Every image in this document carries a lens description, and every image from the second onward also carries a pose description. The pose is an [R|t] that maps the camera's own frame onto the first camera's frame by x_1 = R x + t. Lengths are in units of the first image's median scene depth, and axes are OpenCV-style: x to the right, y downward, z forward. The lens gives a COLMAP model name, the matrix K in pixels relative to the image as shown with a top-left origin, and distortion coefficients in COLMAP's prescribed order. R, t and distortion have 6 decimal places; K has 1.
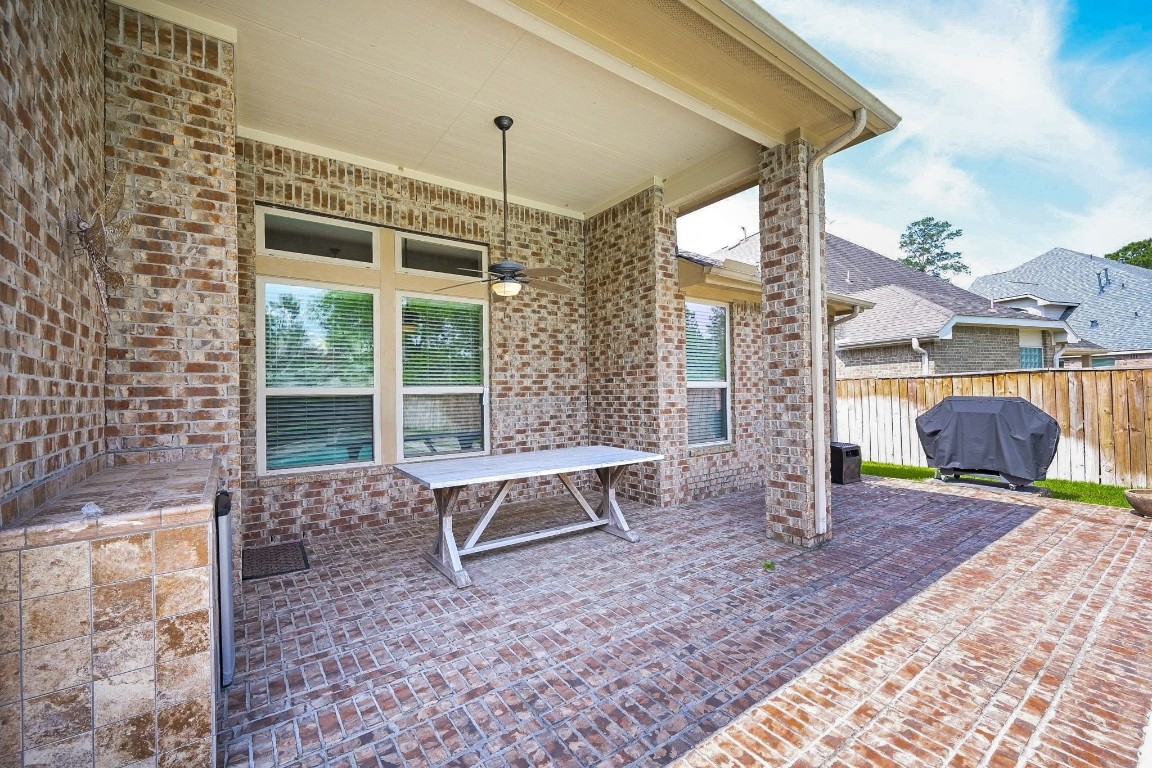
lens RADIAL K [[466.3, 0, 576.1], [0, 466.3, 385.6], [0, 0, 1]] dist [-0.001749, -0.000097]
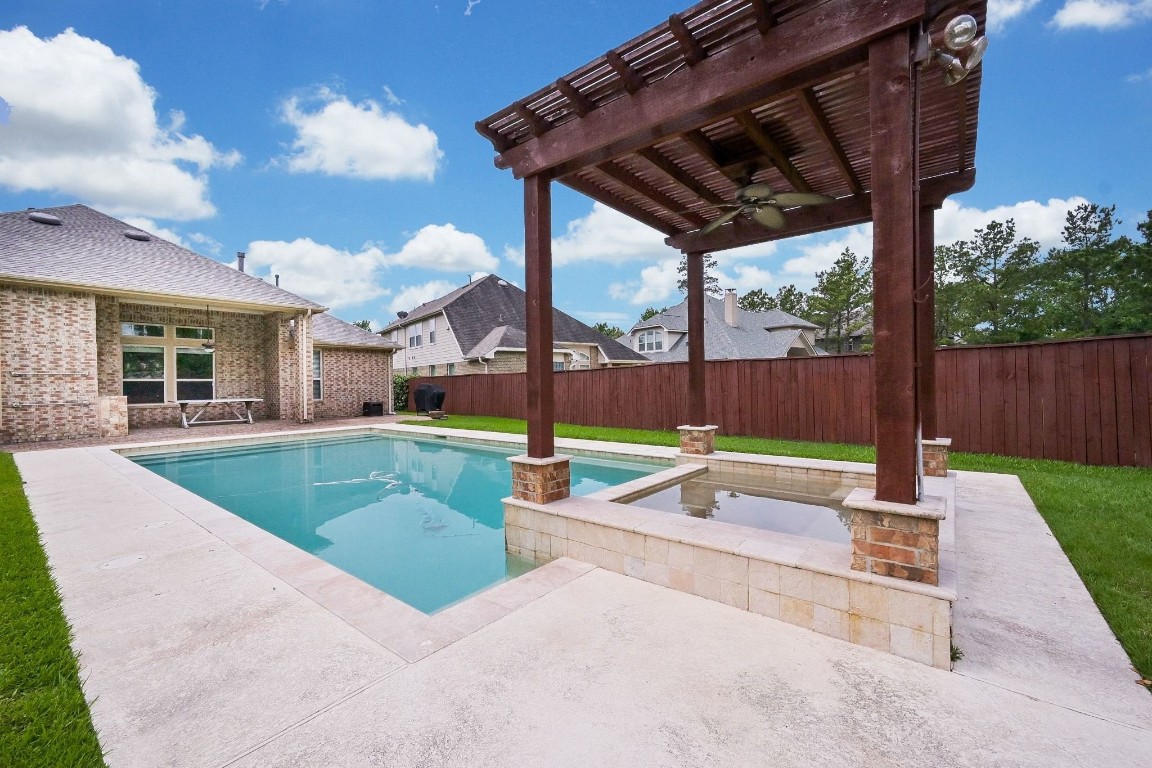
lens RADIAL K [[466.3, 0, 576.1], [0, 466.3, 385.6], [0, 0, 1]] dist [-0.001749, -0.000097]
pose [[0.965210, 0.005727, 0.261413, 1.233031], [-0.010812, 0.999779, 0.018020, -0.032583], [-0.261252, -0.020219, 0.965059, -2.374504]]
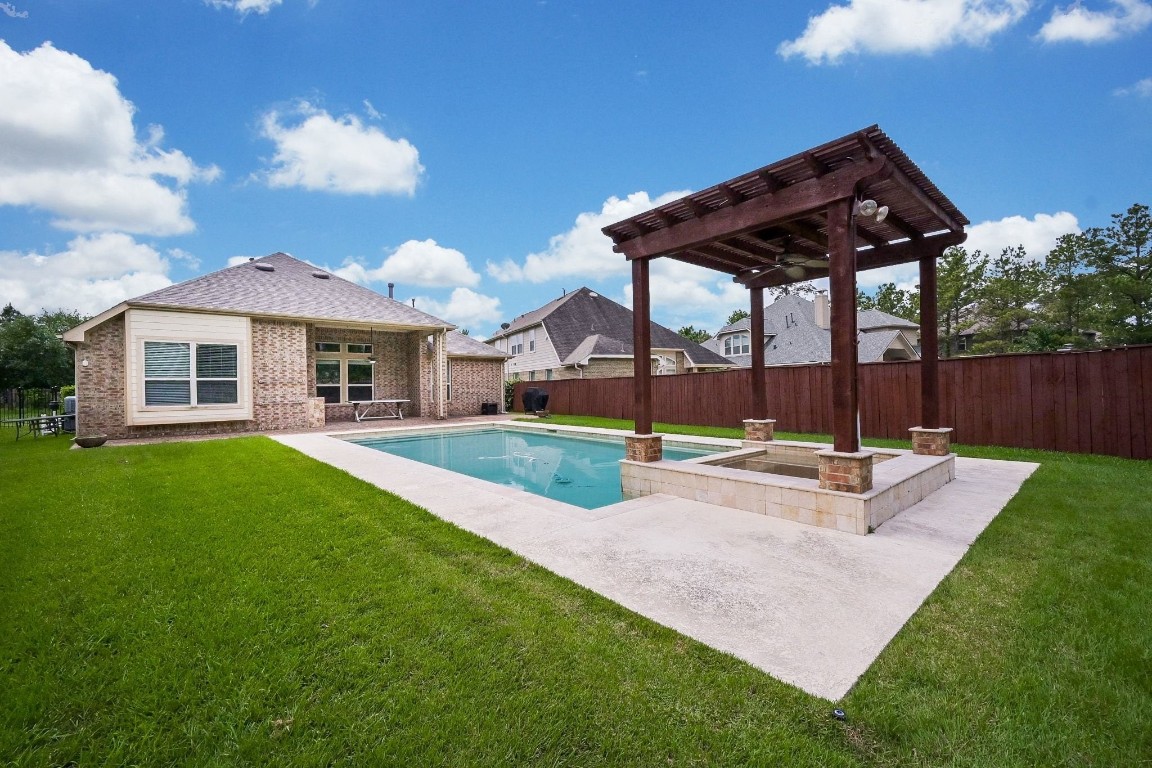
lens RADIAL K [[460.5, 0, 574.4], [0, 460.5, 385.8], [0, 0, 1]] dist [-0.001004, -0.000096]
pose [[0.997084, 0.003743, 0.076216, 1.124287], [-0.004773, 0.999900, 0.013336, -0.041258], [-0.076159, -0.013661, 0.997002, -2.743854]]
